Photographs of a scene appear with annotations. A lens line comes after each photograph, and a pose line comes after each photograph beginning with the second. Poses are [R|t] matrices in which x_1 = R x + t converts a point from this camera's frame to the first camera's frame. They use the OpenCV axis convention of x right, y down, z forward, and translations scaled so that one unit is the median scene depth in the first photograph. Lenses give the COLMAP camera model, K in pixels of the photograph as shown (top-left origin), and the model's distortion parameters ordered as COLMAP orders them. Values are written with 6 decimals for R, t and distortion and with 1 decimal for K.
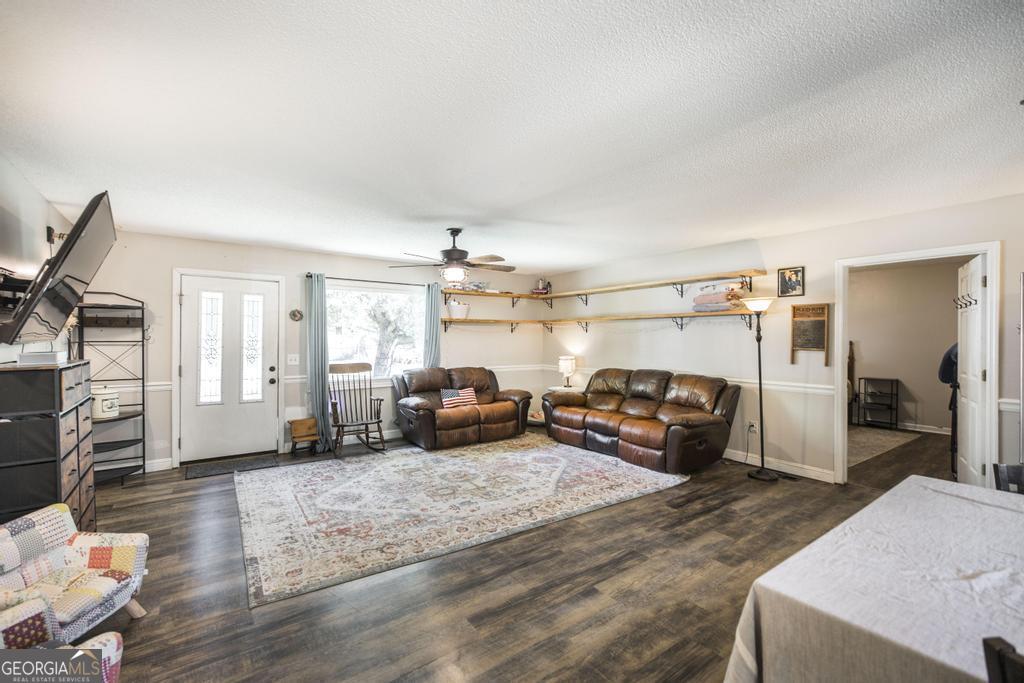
lens RADIAL K [[441.0, 0, 512.0], [0, 441.0, 341.5], [0, 0, 1]] dist [0.001993, 0.000054]
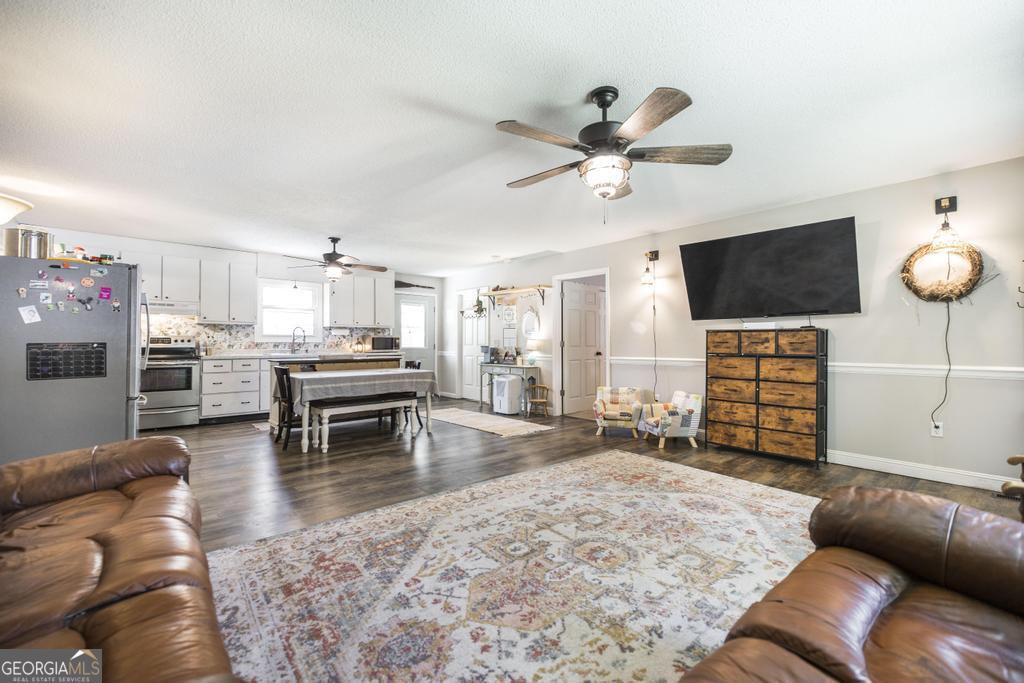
lens RADIAL K [[429.3, 0, 512.0], [0, 429.3, 341.5], [0, 0, 1]] dist [0.002928, 0.000283]
pose [[-0.995825, 0.001685, -0.091270, 0.033456], [0.001503, 0.999997, 0.002055, 0.051172], [0.091273, 0.001909, -0.995824, 1.529684]]
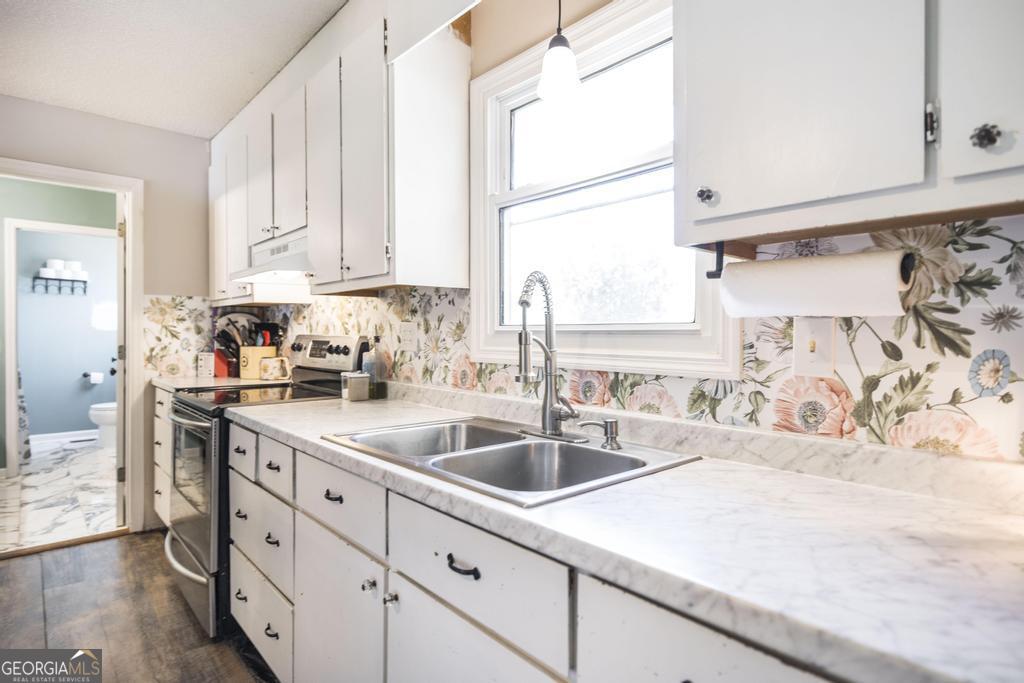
lens RADIAL K [[545.2, 0, 517.2], [0, 545.2, 338.7], [0, 0, 1]] dist [0.000032, -0.000011]
pose [[-0.100409, -0.007461, 0.994918, 0.359675], [0.002076, 0.999968, 0.007709, 0.032858], [-0.994944, 0.002839, -0.100390, -0.123570]]
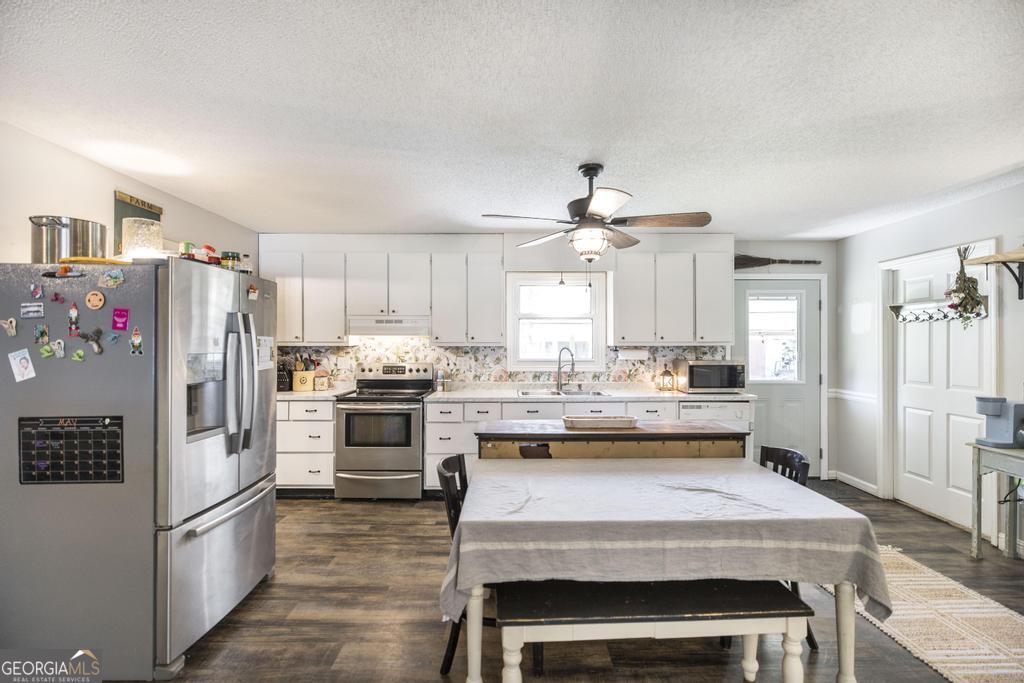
lens RADIAL K [[466.5, 0, 511.2], [0, 466.5, 344.9], [0, 0, 1]] dist [-0.000002, -0.000029]
pose [[-0.808541, -0.000890, 0.588439, 0.157836], [0.004894, 0.999954, 0.008237, -0.017879], [-0.588419, 0.009540, -0.808500, 0.777881]]
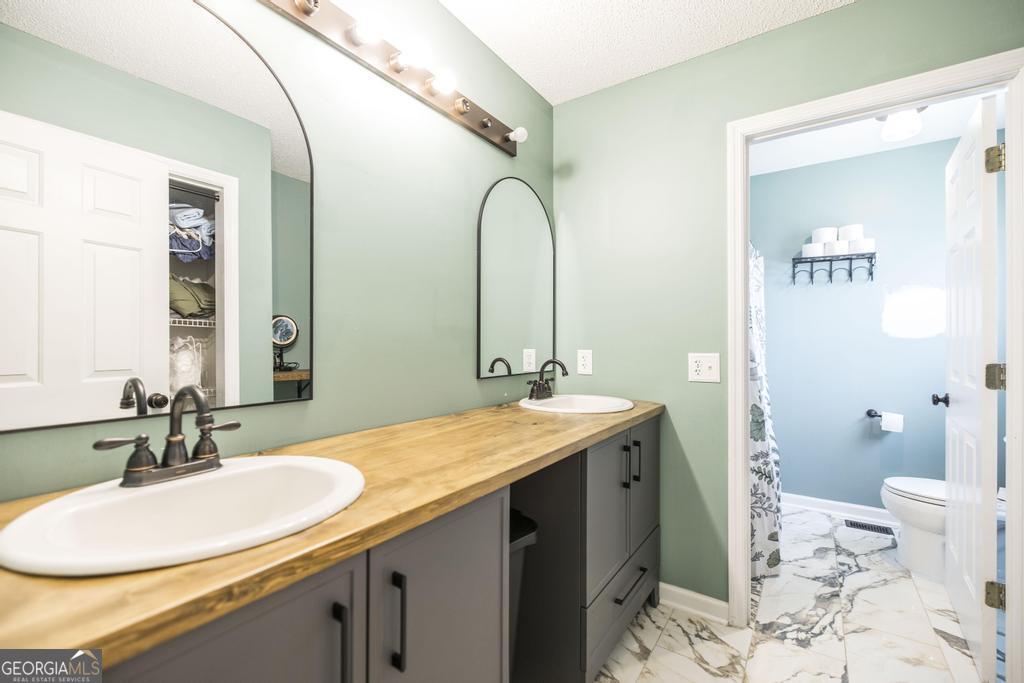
lens RADIAL K [[441.0, 0, 512.0], [0, 441.0, 341.5], [0, 0, 1]] dist [0.001993, 0.000054]
pose [[0.942305, 0.001046, 0.334754, 1.146135], [0.001812, 0.999965, -0.008226, 0.028461], [-0.334751, 0.008358, 0.942270, 0.403994]]
